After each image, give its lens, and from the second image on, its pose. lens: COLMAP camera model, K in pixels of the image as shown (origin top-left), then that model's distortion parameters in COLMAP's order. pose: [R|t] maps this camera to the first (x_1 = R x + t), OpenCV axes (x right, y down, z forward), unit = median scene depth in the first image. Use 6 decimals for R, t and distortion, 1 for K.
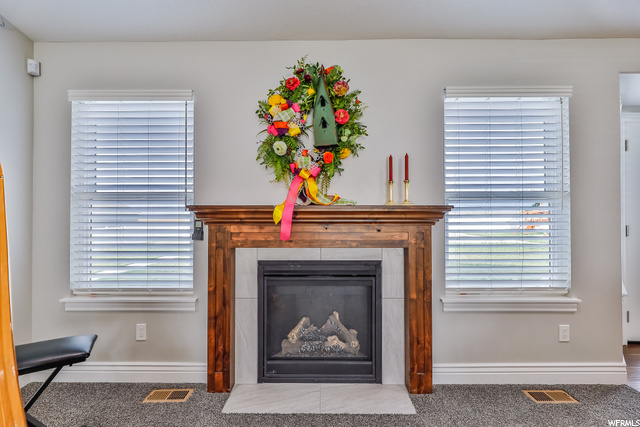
lens RADIAL K [[277.2, 0, 320.8], [0, 277.2, 215.6], [0, 0, 1]] dist [-0.002126, -0.001477]
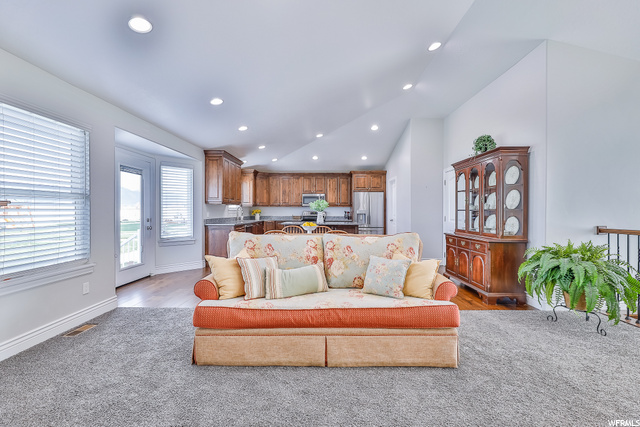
lens RADIAL K [[277.2, 0, 324.8], [0, 277.2, 210.7], [0, 0, 1]] dist [-0.002126, -0.001477]
pose [[-0.013099, 0.002351, 0.999911, -0.669722], [-0.010660, 0.999940, -0.002491, -0.007242], [-0.999857, -0.010692, -0.013073, -0.289103]]
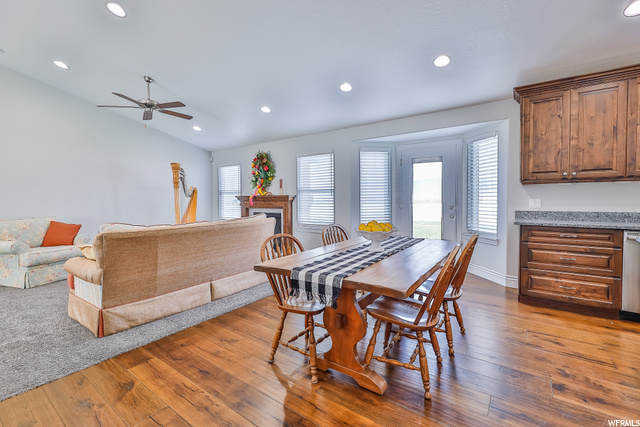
lens RADIAL K [[277.2, 0, 325.6], [0, 277.2, 207.4], [0, 0, 1]] dist [-0.002126, -0.001477]
pose [[0.823775, 0.012885, -0.566770, 2.438894], [0.009763, 0.999271, 0.036908, -0.011390], [0.566832, -0.035937, 0.823049, -1.276461]]
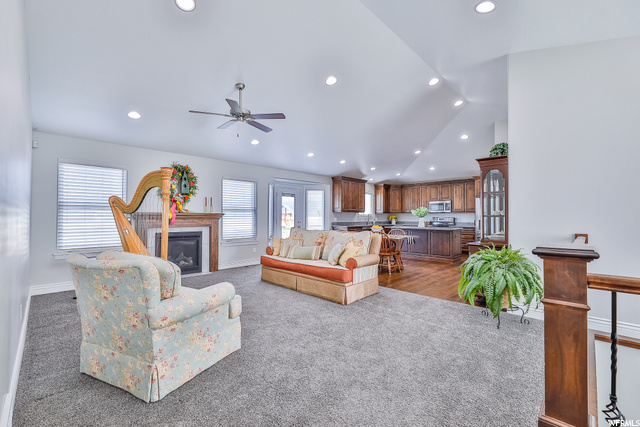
lens RADIAL K [[277.2, 0, 320.5], [0, 277.2, 215.5], [0, 0, 1]] dist [-0.002126, -0.001477]
pose [[0.688779, 0.005703, 0.724949, -1.117562], [-0.008251, 0.999966, -0.000027, -0.020301], [-0.724924, -0.005963, 0.688803, -2.080313]]
